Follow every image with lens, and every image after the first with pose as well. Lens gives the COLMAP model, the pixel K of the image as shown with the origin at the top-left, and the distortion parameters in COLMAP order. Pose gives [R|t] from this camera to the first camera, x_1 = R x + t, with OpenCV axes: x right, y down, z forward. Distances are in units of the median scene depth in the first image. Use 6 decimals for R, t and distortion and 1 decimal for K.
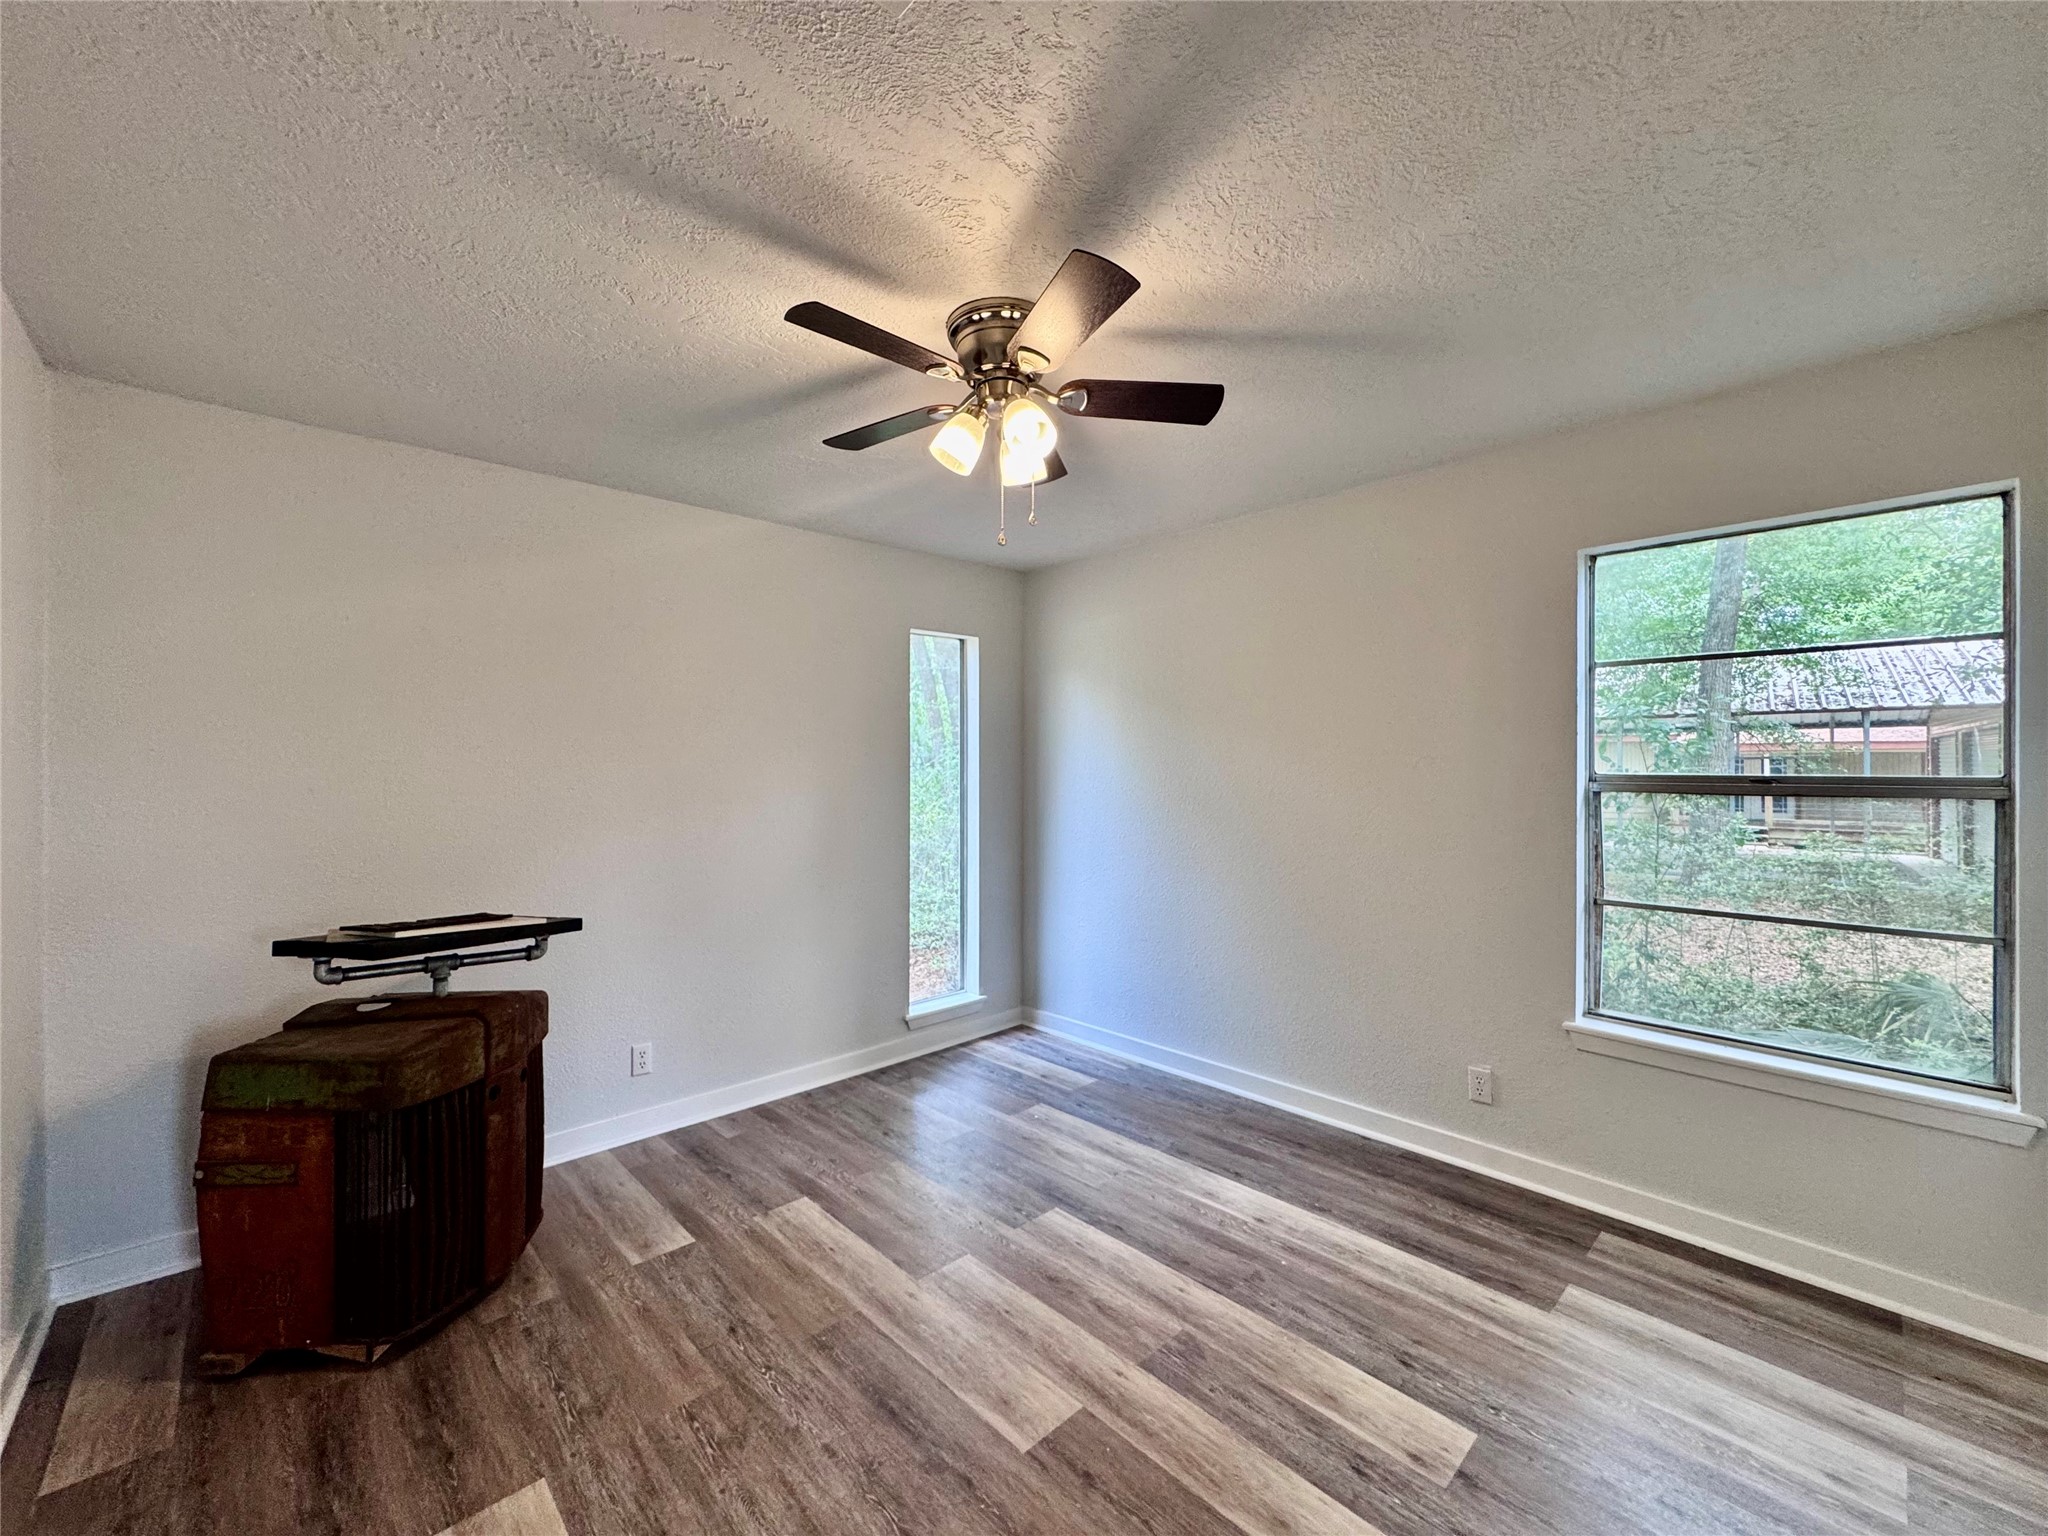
lens RADIAL K [[818.2, 0, 1024.0], [0, 818.2, 768.0], [0, 0, 1]] dist [-0.003742, 0.000696]
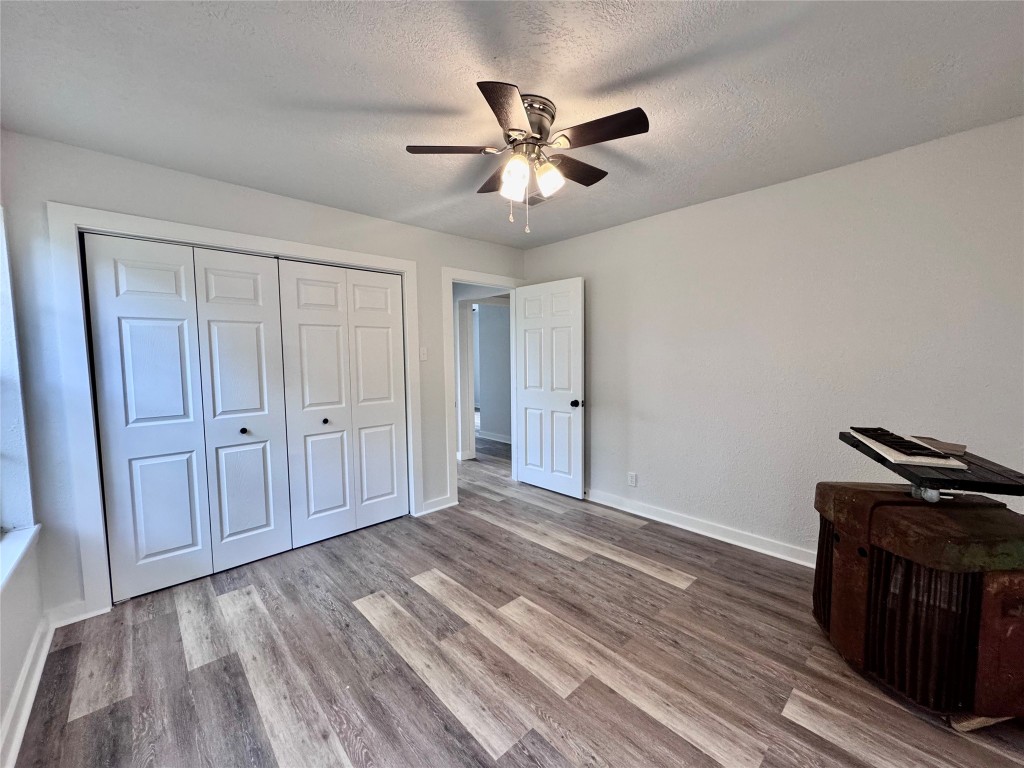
lens RADIAL K [[409.1, 0, 512.0], [0, 409.1, 384.0], [0, 0, 1]] dist [-0.003742, 0.000696]
pose [[-0.999843, 0.016354, 0.006893, 0.008591], [0.016808, 0.997268, 0.071927, 0.012088], [-0.005698, 0.072031, -0.997386, 1.881334]]
